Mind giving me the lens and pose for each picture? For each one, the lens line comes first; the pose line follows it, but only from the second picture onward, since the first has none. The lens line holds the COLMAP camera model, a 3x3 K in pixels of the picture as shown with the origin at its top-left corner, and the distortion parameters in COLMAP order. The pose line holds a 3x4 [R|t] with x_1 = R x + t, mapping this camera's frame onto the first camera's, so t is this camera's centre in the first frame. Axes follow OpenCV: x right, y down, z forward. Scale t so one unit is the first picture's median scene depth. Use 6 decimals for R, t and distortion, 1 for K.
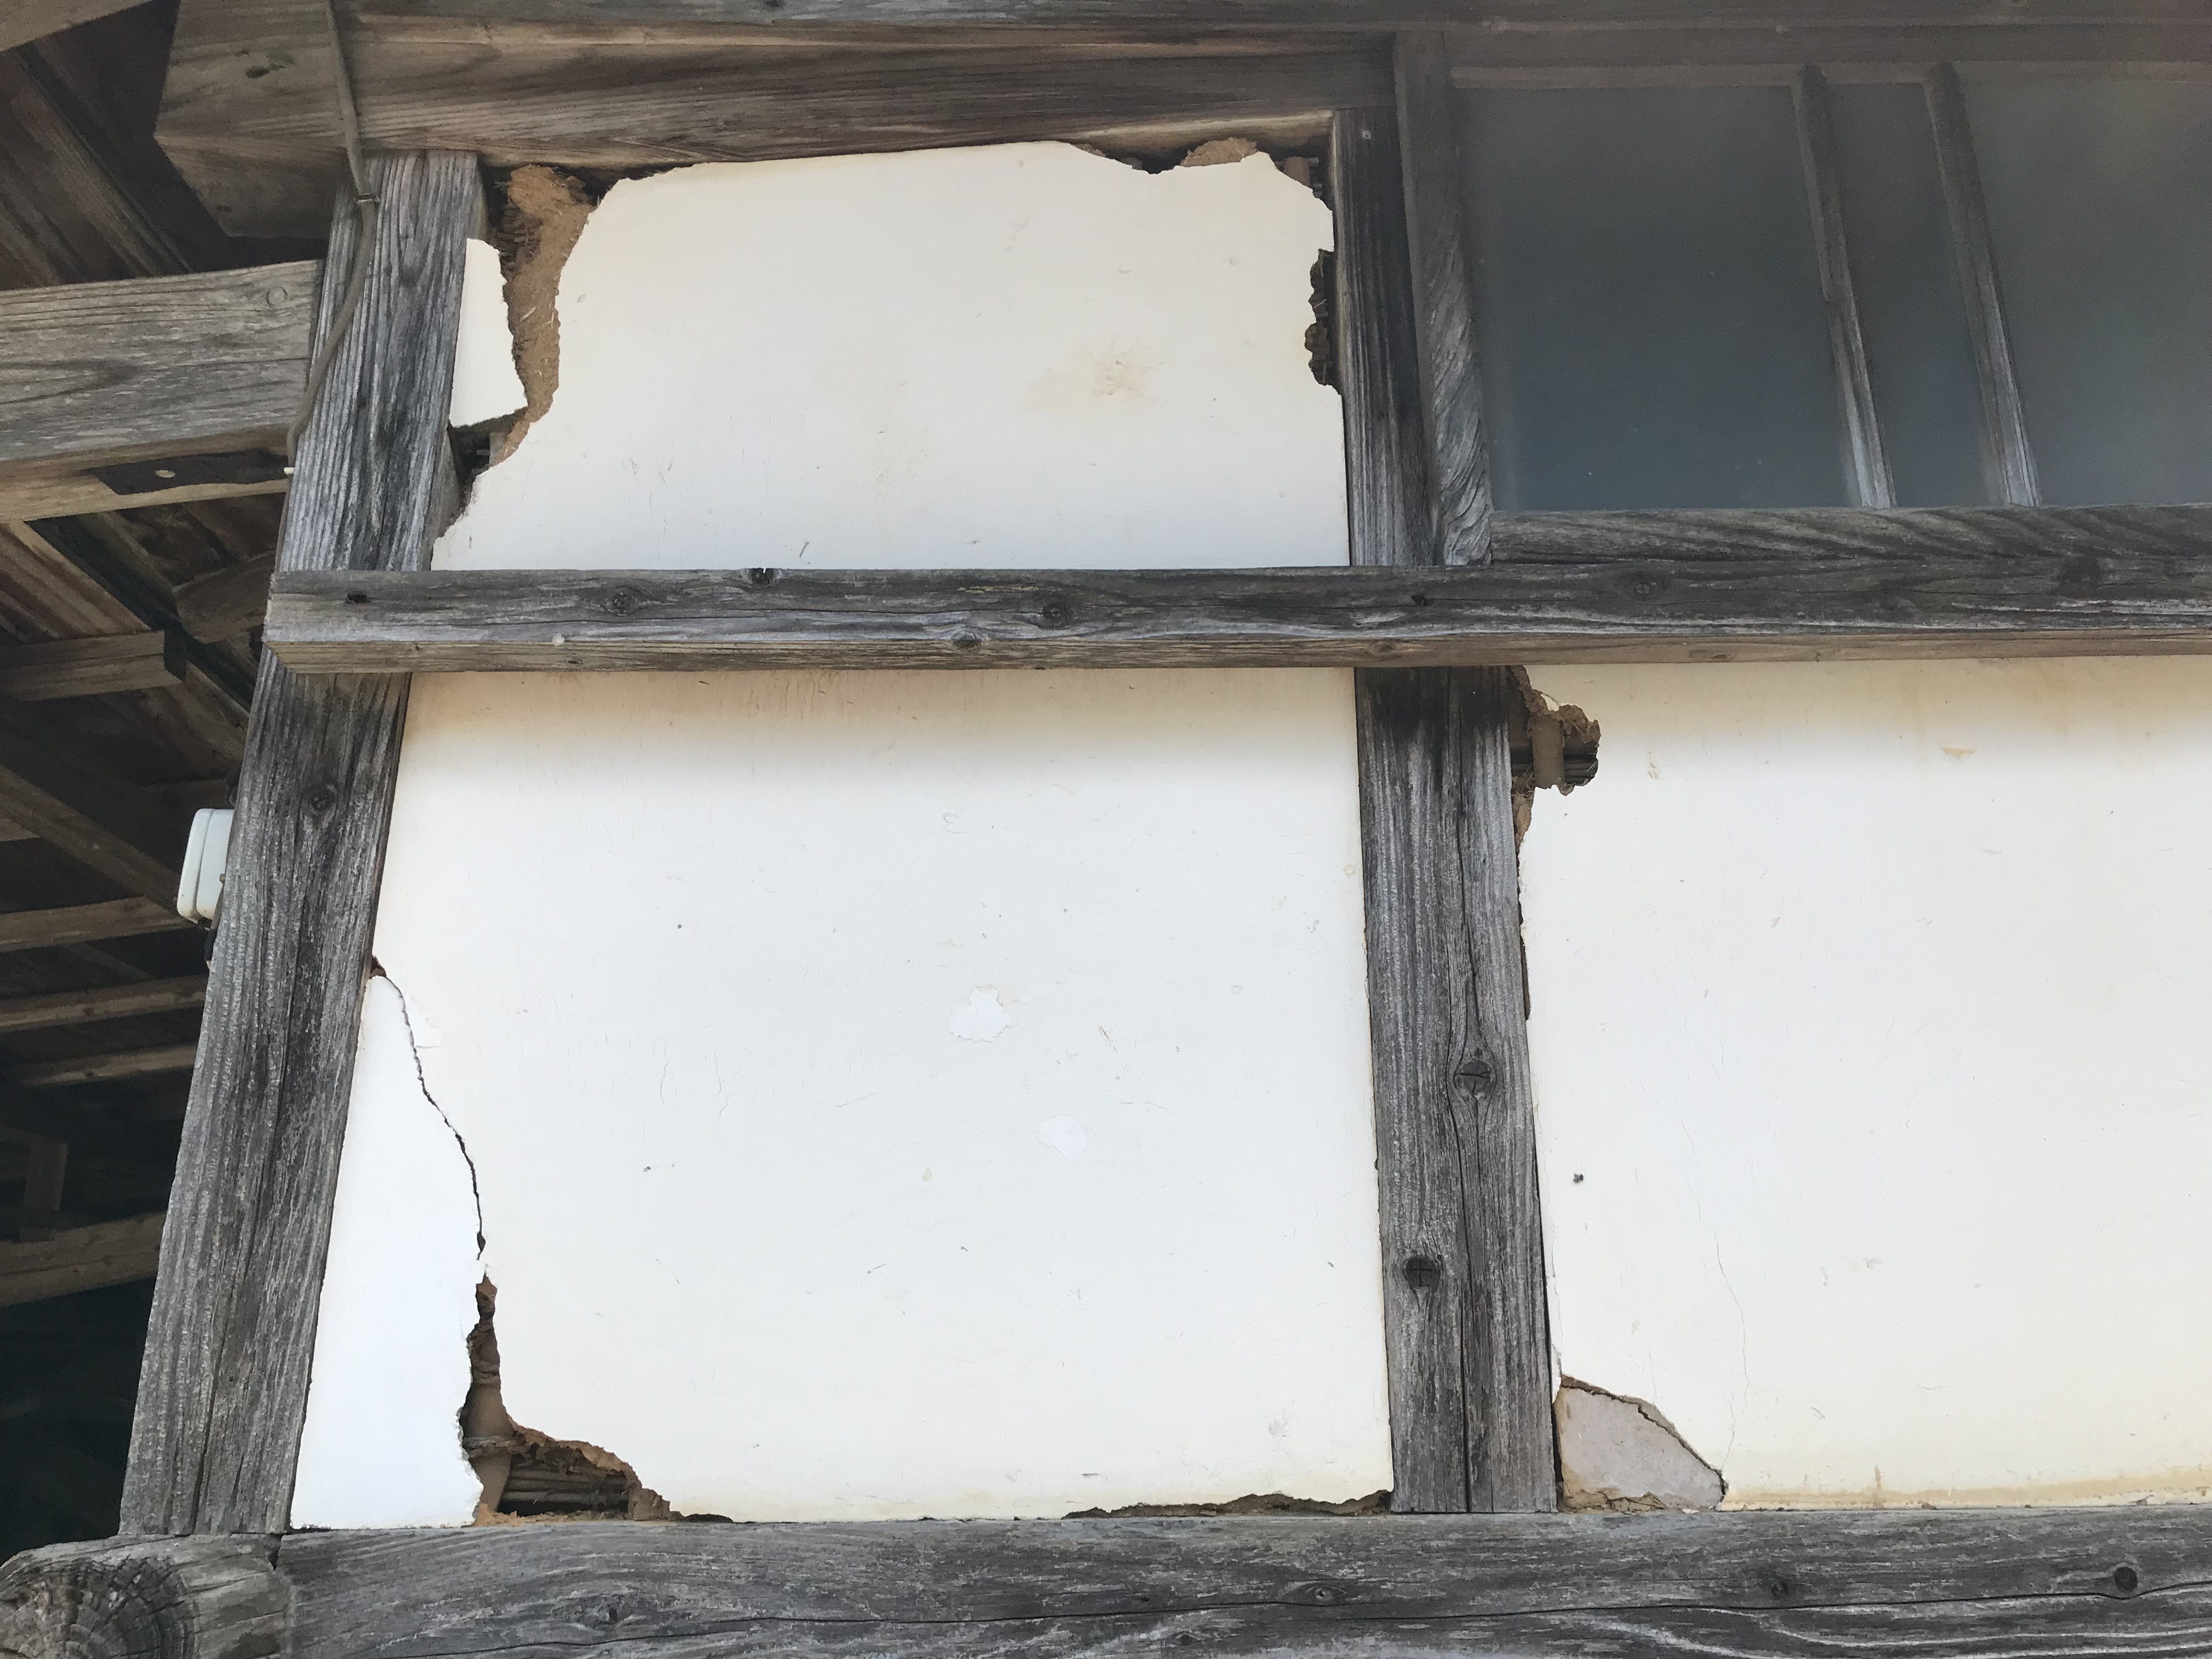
lens RADIAL K [[1802.4, 0, 1117.1], [0, 1802.4, 825.5], [0, 0, 1]] dist [0.036751, -0.042370]
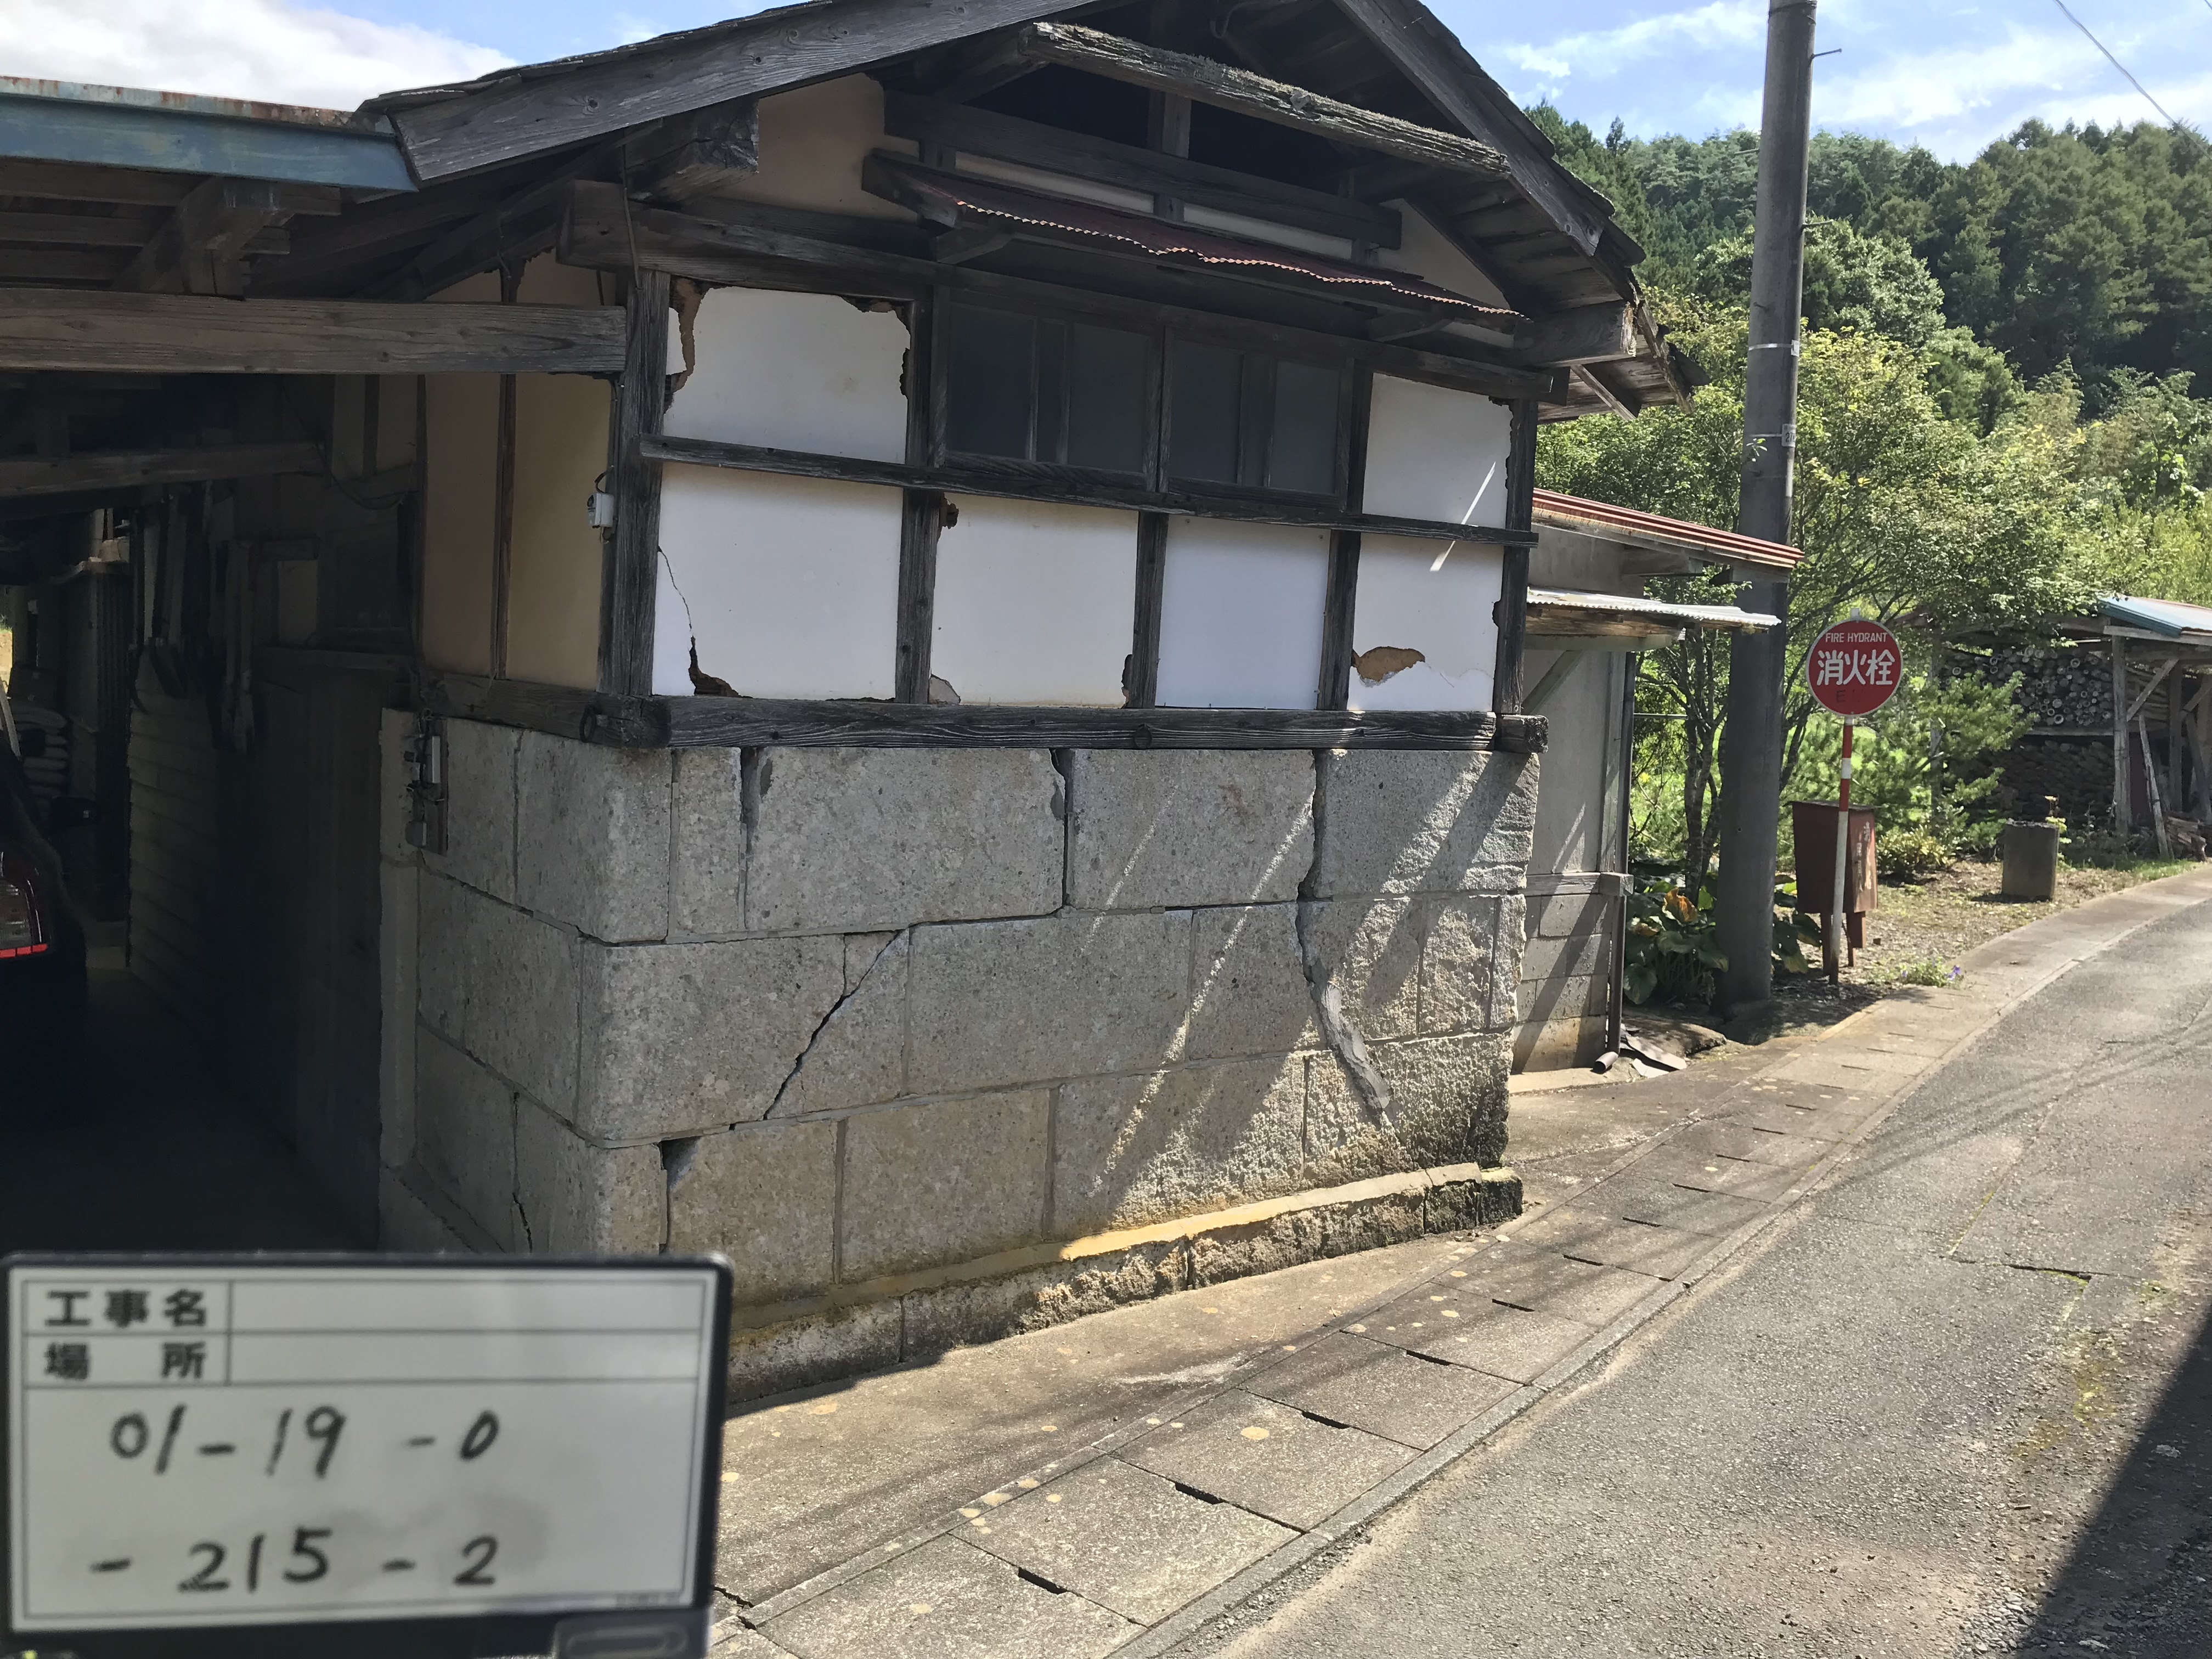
lens RADIAL K [[1802.4, 0, 1117.1], [0, 1802.4, 825.5], [0, 0, 1]] dist [0.036751, -0.042370]
pose [[0.804360, -0.001489, 0.594140, -1.734755], [-0.246455, 0.909070, 0.335935, -0.817714], [-0.540615, -0.416641, 0.730853, -2.243800]]
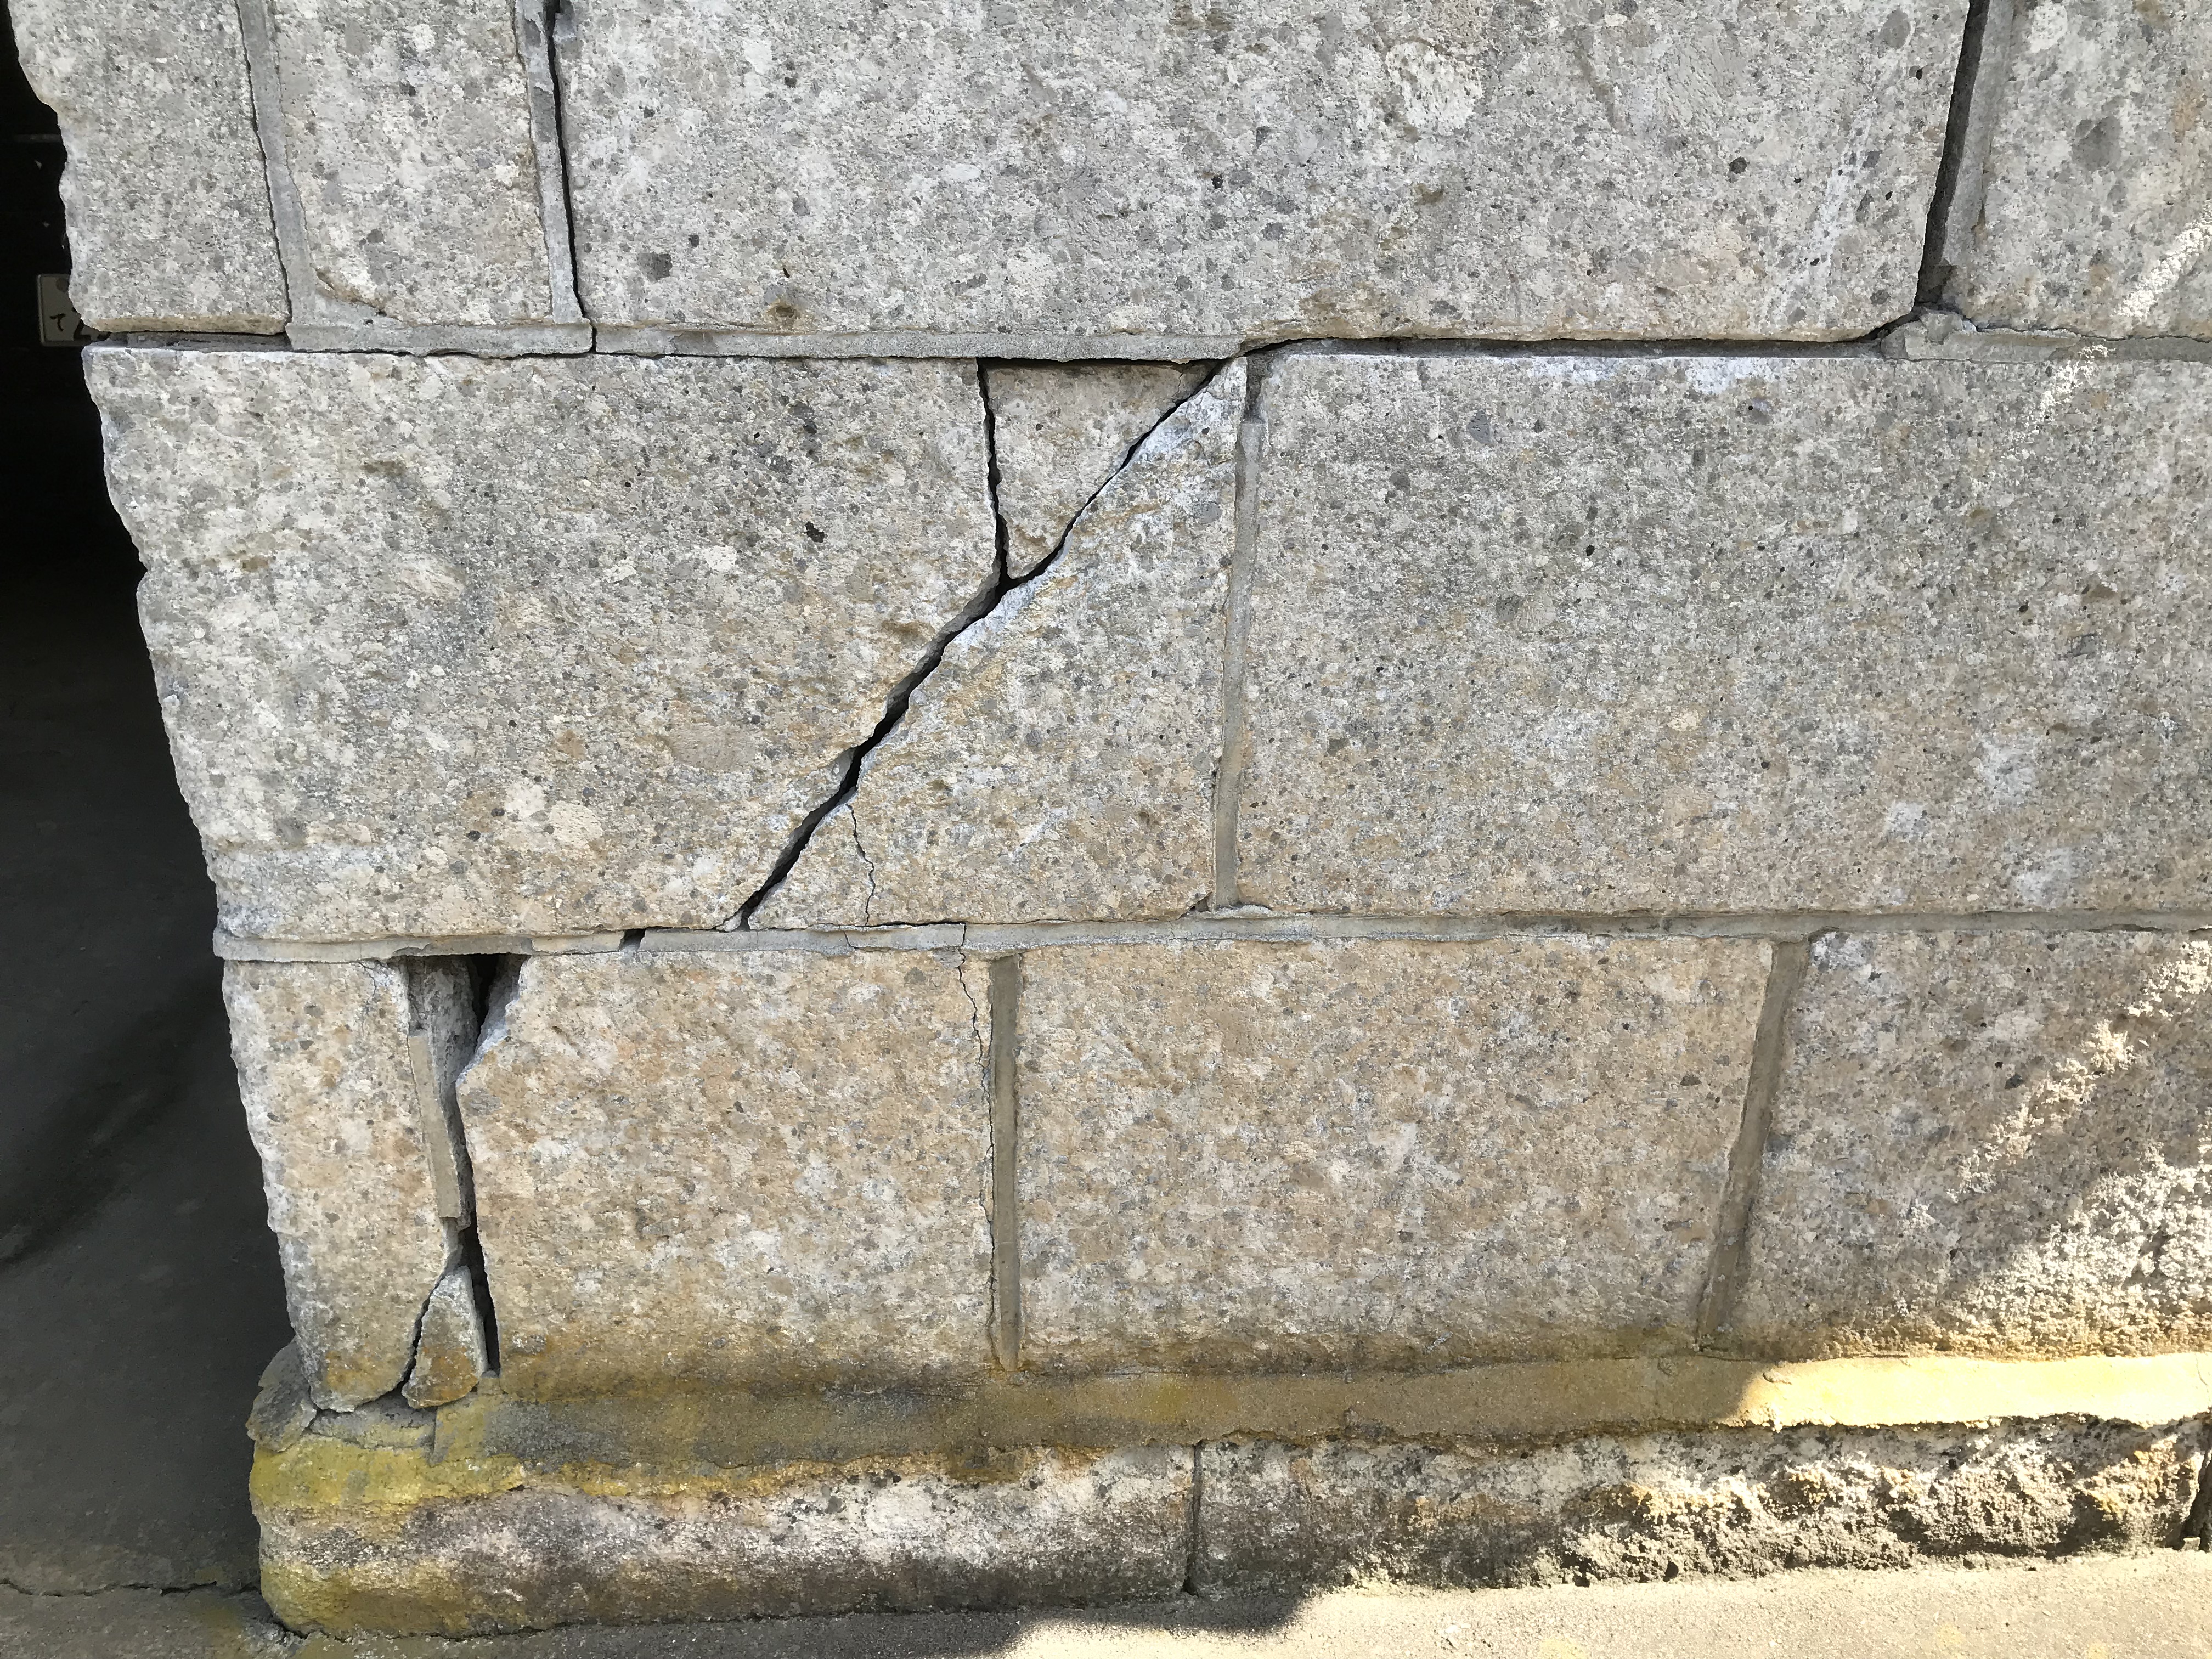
lens RADIAL K [[1802.4, 0, 1117.1], [0, 1802.4, 825.5], [0, 0, 1]] dist [0.036751, -0.042370]
pose [[0.998421, 0.013610, 0.054509, 0.057400], [-0.047102, 0.731638, 0.680065, 0.260162], [-0.030625, -0.681558, 0.731123, -0.255731]]
